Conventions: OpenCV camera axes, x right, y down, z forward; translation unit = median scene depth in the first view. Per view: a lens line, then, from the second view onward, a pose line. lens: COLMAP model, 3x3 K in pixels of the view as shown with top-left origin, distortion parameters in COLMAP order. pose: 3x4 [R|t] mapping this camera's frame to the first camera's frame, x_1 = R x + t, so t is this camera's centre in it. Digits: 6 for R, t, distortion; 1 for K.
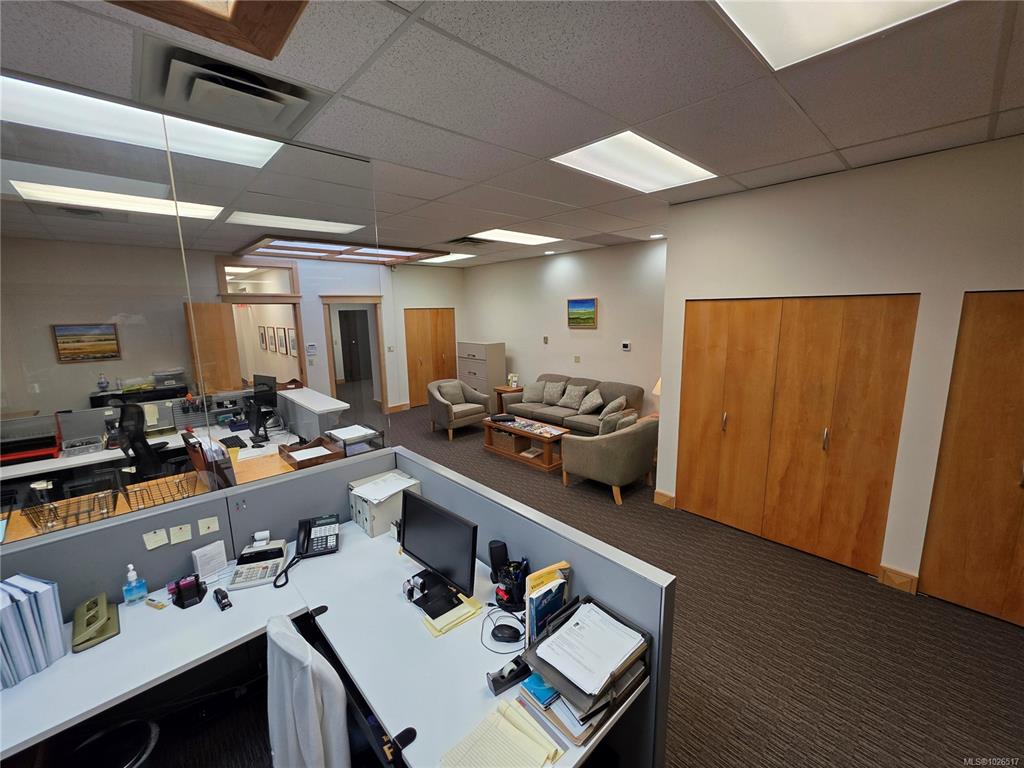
lens RADIAL K [[411.0, 0, 512.0], [0, 411.0, 384.0], [0, 0, 1]] dist [-0.001603, -0.000325]
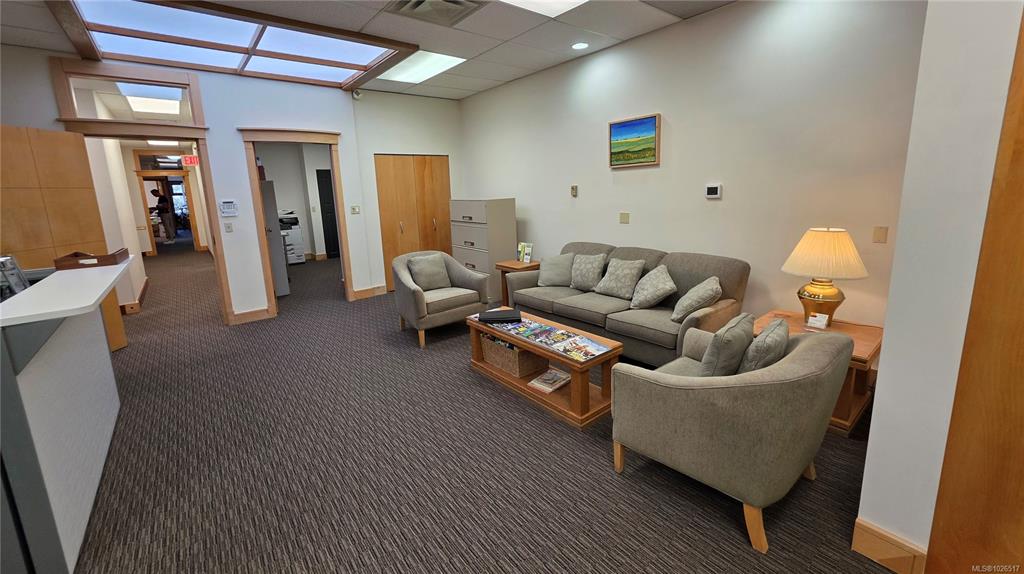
lens RADIAL K [[410.6, 0, 510.1], [0, 410.6, 263.9], [0, 0, 1]] dist [-0.000536, 0.000004]
pose [[0.997405, -0.003745, -0.071899, 0.030569], [0.004298, 0.999962, 0.007540, 0.005563], [0.071868, -0.007829, 0.997383, 0.392180]]
